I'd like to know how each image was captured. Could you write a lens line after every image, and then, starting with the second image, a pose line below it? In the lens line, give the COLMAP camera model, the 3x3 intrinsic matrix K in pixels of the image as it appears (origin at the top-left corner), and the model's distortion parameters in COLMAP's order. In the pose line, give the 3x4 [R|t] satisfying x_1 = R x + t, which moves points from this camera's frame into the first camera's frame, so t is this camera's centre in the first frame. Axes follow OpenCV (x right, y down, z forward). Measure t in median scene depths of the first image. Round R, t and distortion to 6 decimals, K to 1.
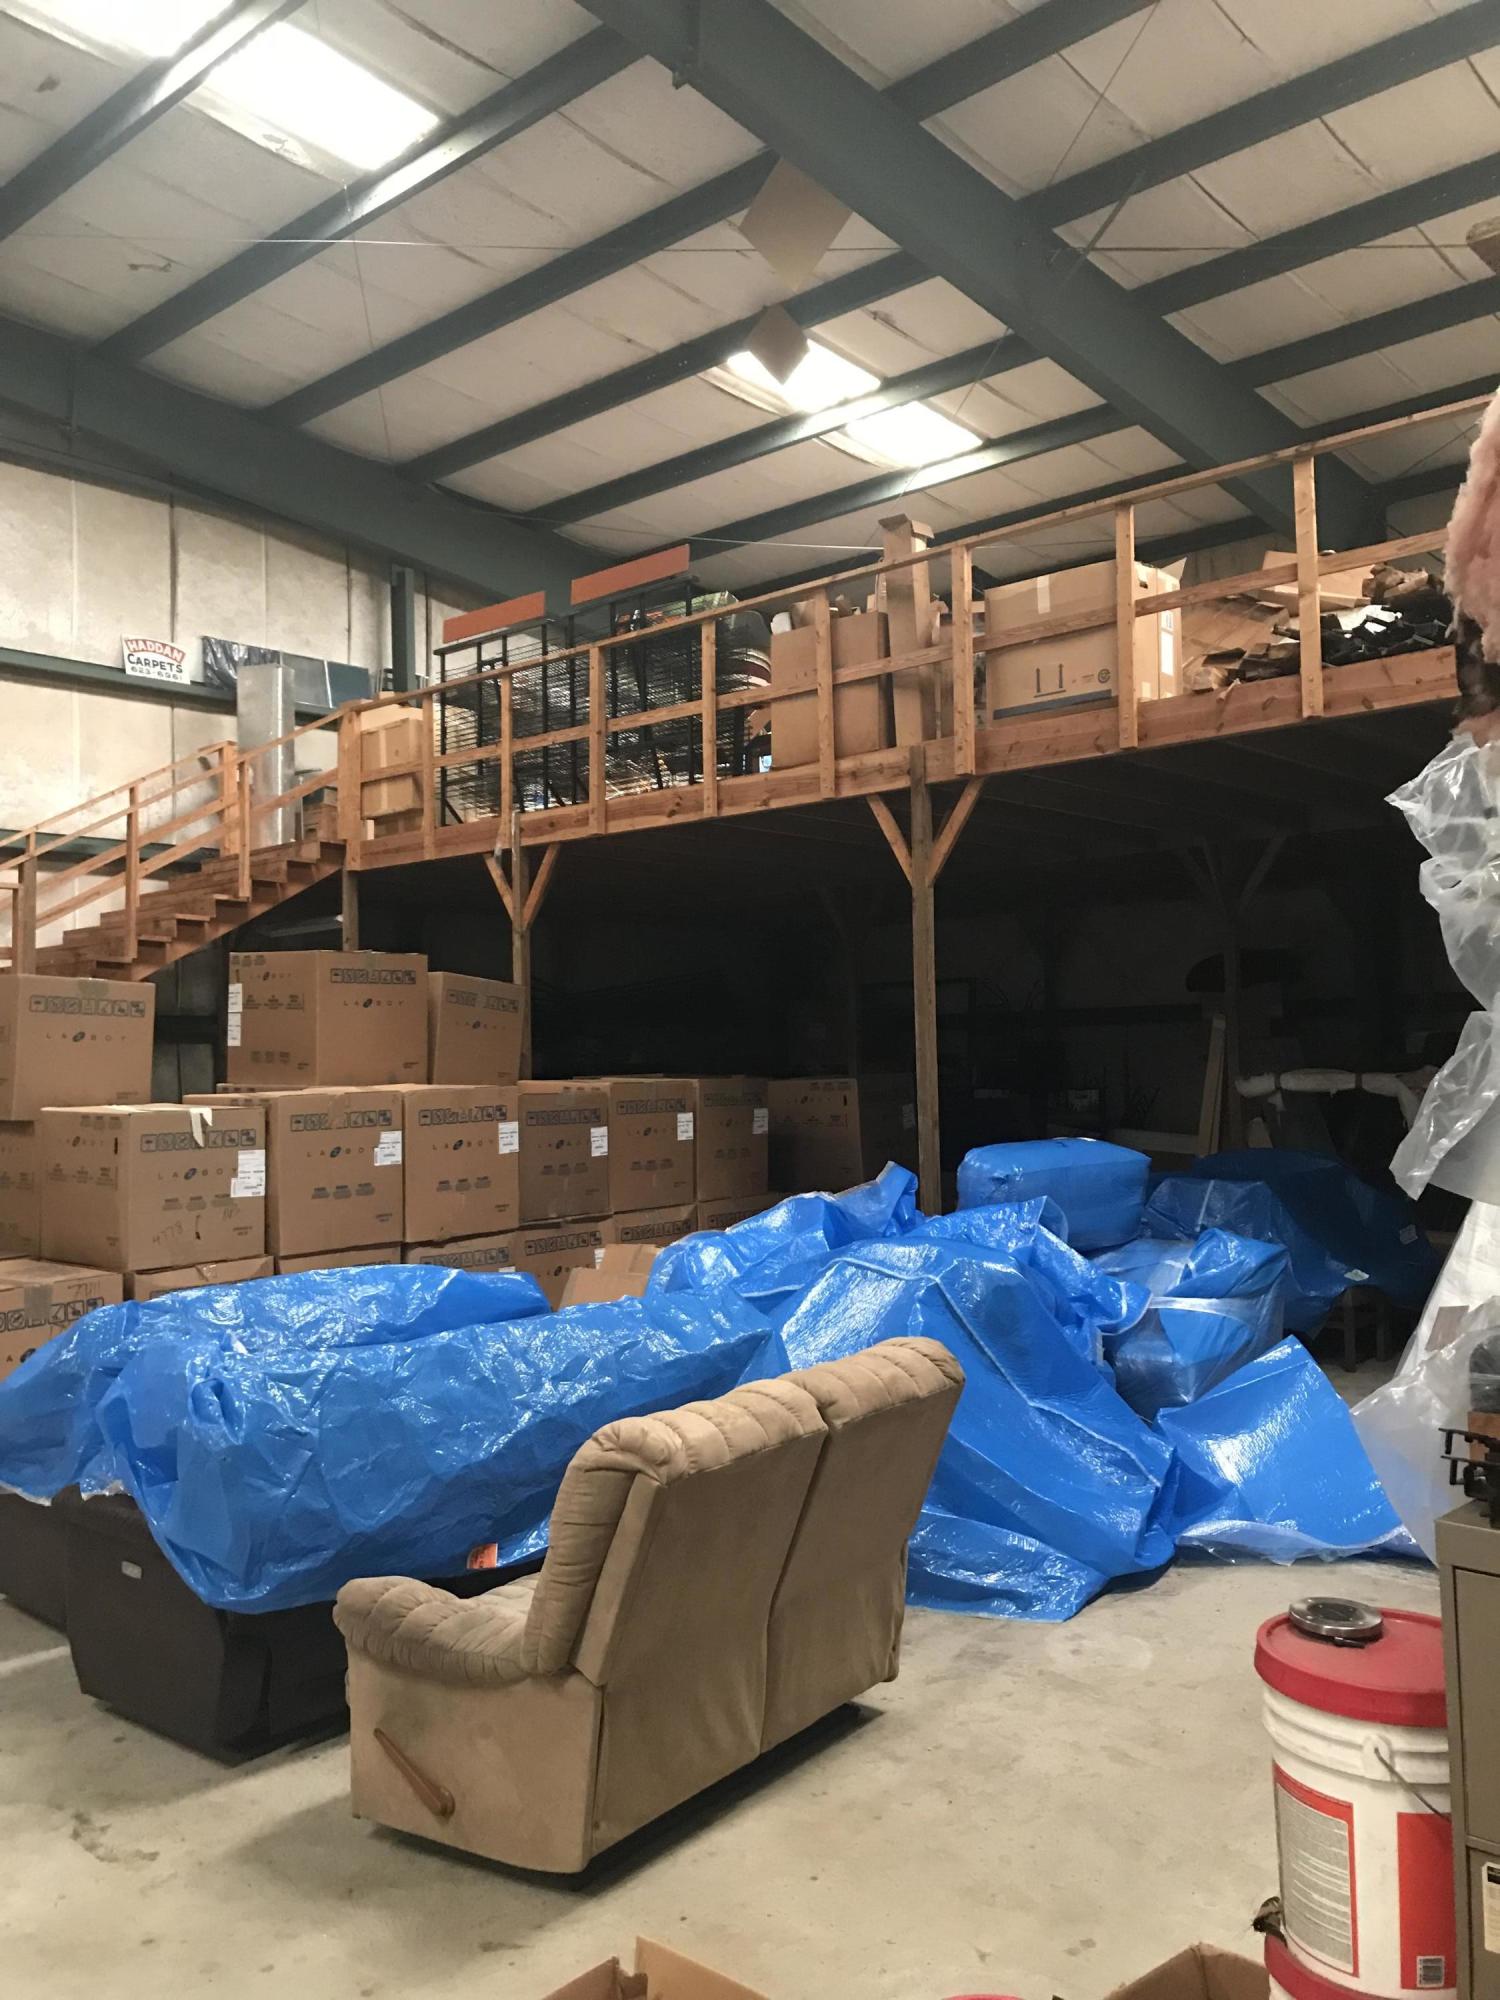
lens RADIAL K [[1658.2, 0, 760.3], [0, 1658.2, 993.4], [0, 0, 1]] dist [0.010892, 0.010089]
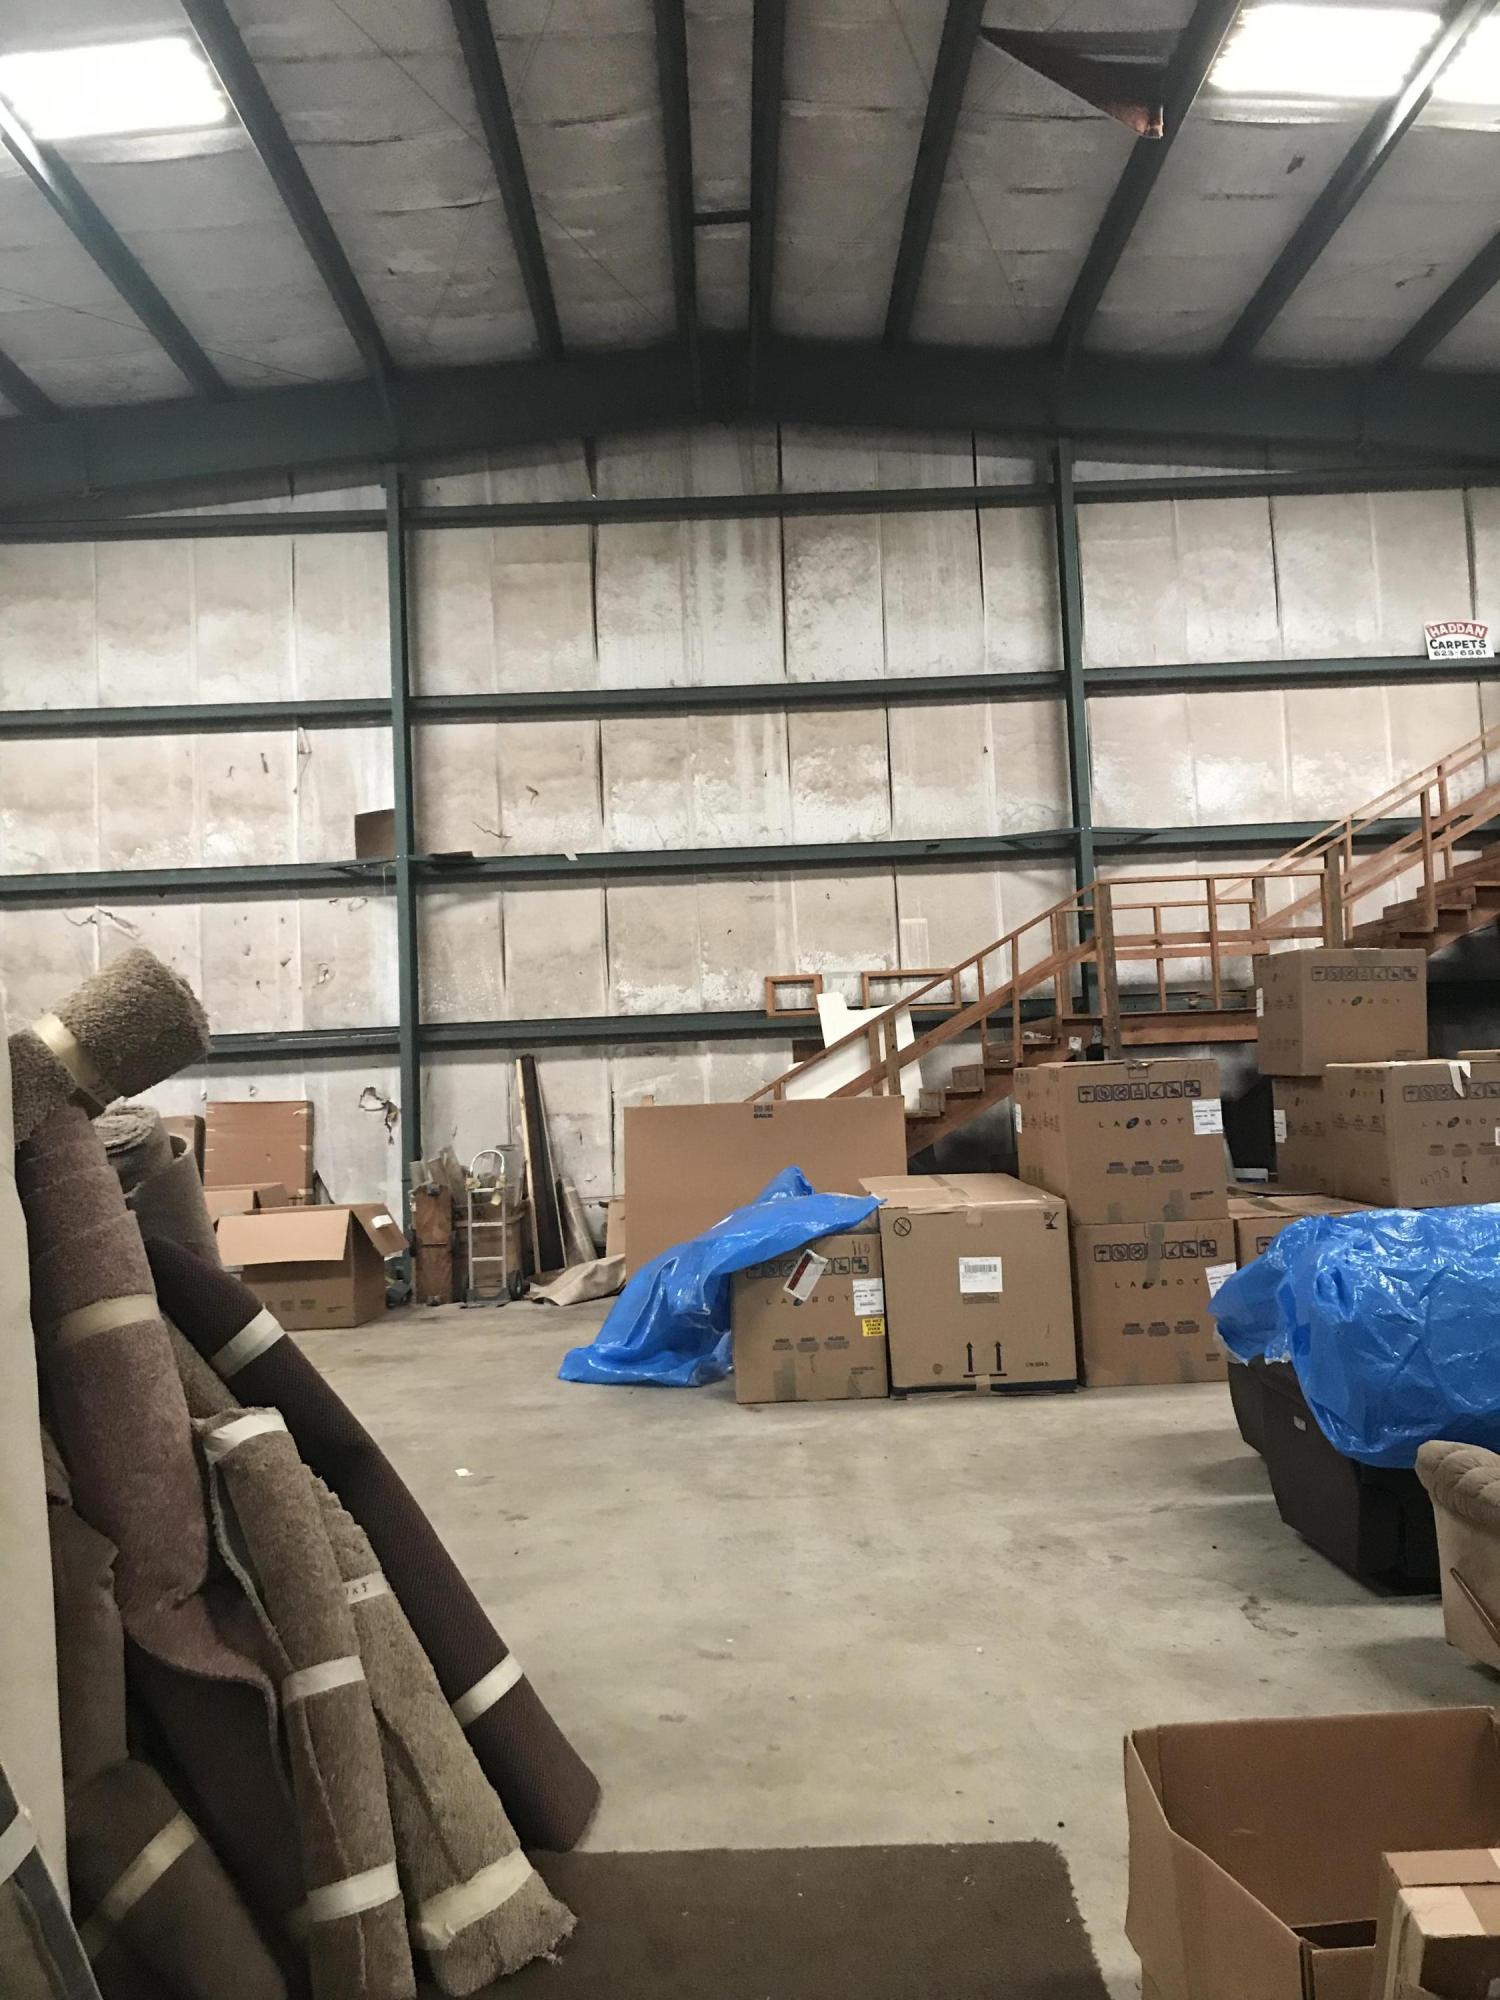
lens RADIAL K [[1658.2, 0, 760.3], [0, 1658.2, 993.4], [0, 0, 1]] dist [0.010892, 0.010089]
pose [[0.682391, -0.047121, -0.729467, 0.140630], [0.057970, 0.998266, -0.010256, 0.009557], [0.728685, -0.035288, 0.683939, -0.065526]]
